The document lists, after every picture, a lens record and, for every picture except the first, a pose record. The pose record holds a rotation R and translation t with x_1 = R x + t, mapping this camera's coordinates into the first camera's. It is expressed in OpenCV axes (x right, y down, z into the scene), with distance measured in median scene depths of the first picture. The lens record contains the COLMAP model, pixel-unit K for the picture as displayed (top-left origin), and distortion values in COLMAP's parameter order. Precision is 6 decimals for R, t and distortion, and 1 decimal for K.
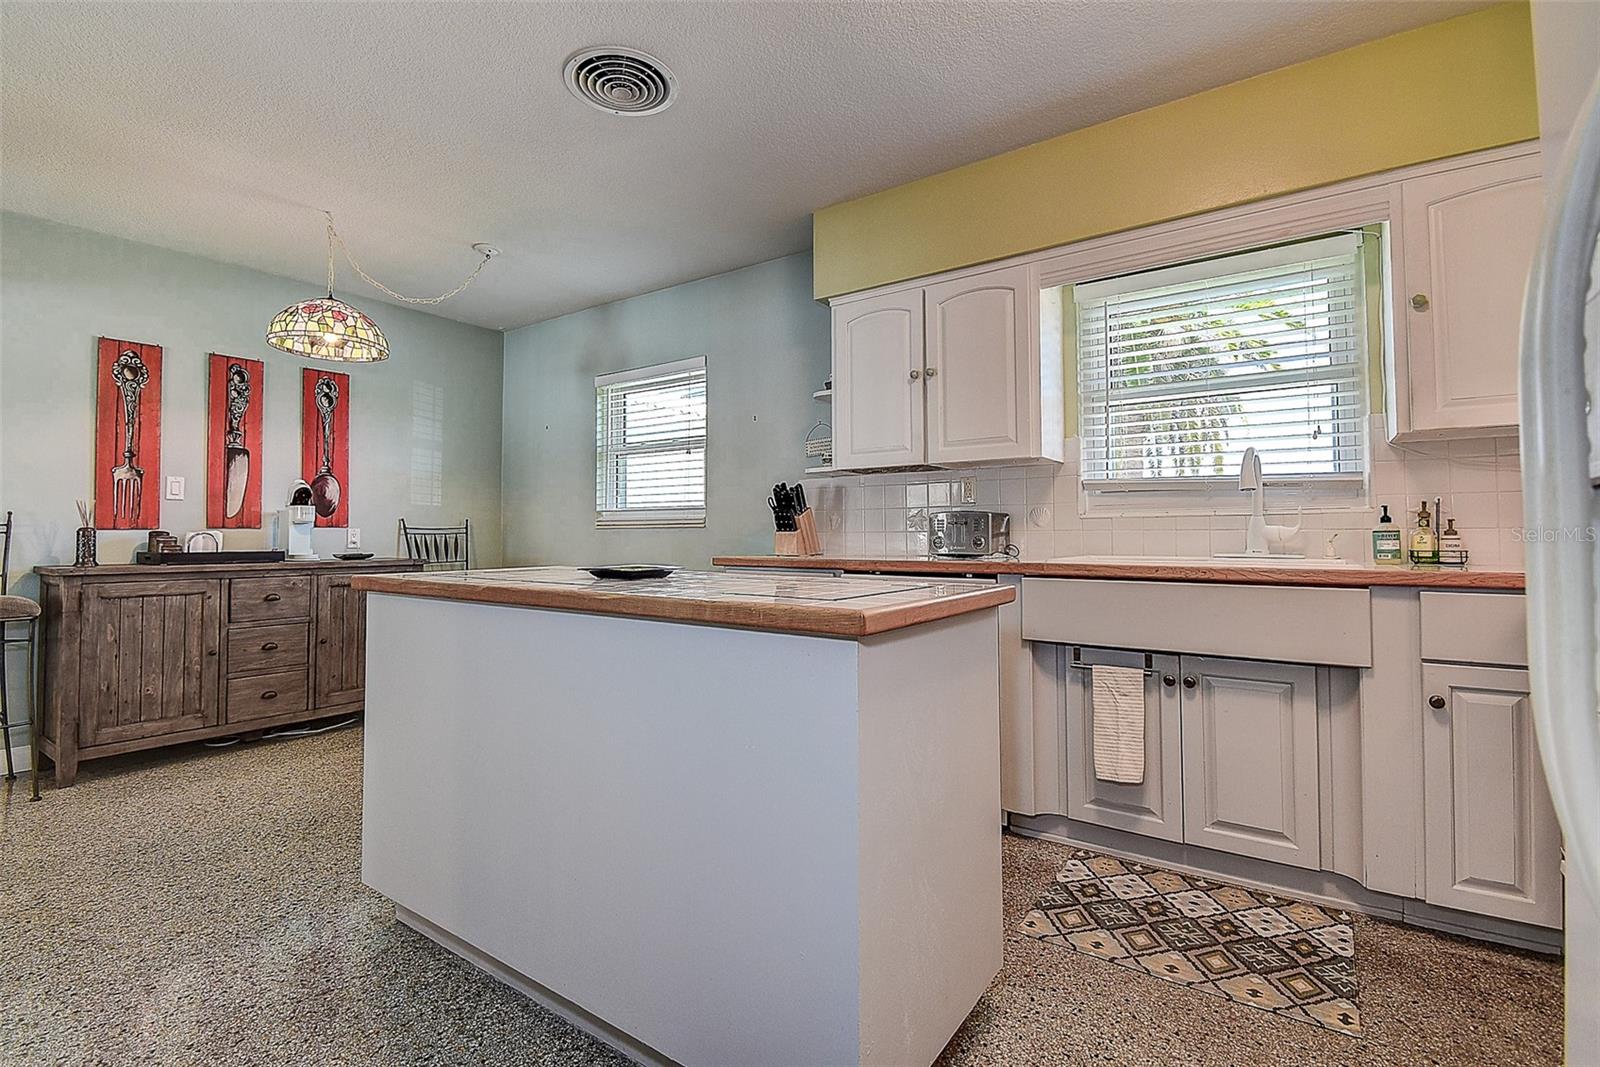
lens RADIAL K [[728.8, 0, 796.3], [0, 728.8, 535.0], [0, 0, 1]] dist [0.029973, -0.022687]
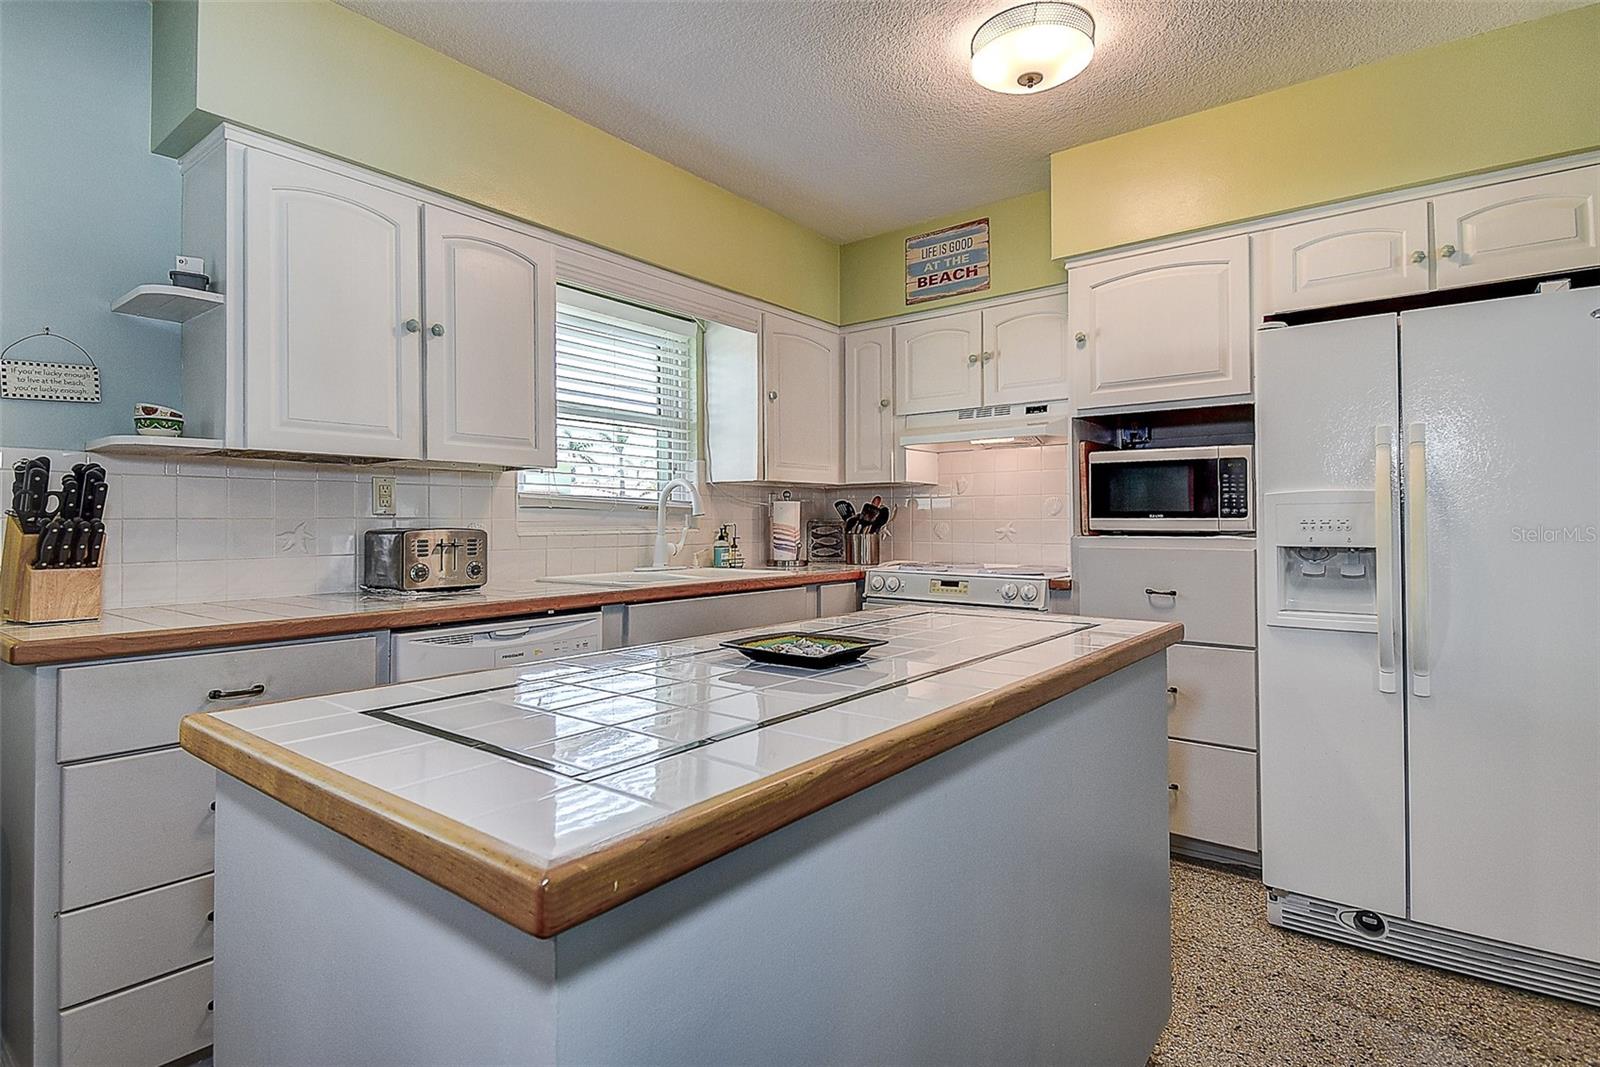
lens RADIAL K [[813.3, 0, 796.3], [0, 813.3, 528.7], [0, 0, 1]] dist [0.018682, -0.002228]
pose [[0.059372, 0.003991, 0.998228, -0.790009], [0.015258, 0.999872, -0.004905, -0.031291], [-0.998119, 0.015522, 0.059304, 0.841336]]
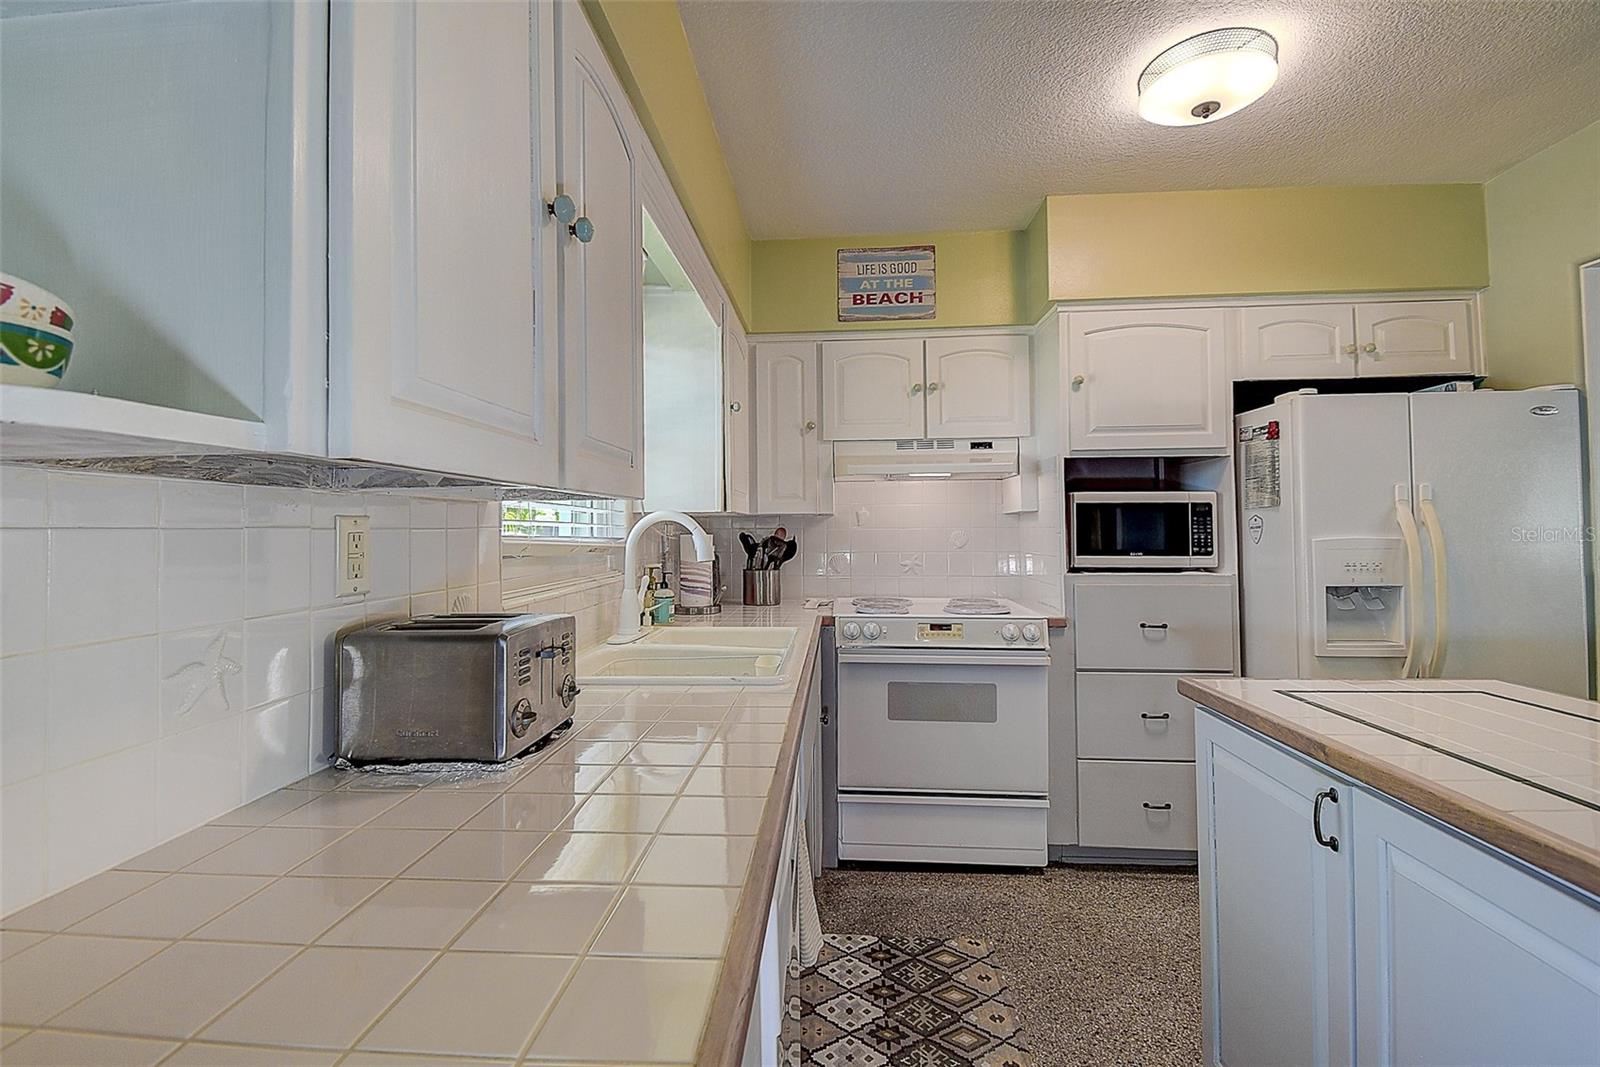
lens RADIAL K [[728.8, 0, 796.7], [0, 728.8, 522.2], [0, 0, 1]] dist [0.029973, -0.022687]
pose [[-0.507329, 0.023687, 0.861427, -0.233079], [0.023532, 0.999630, -0.013628, -0.101610], [-0.861431, 0.013357, -0.507699, 1.494624]]
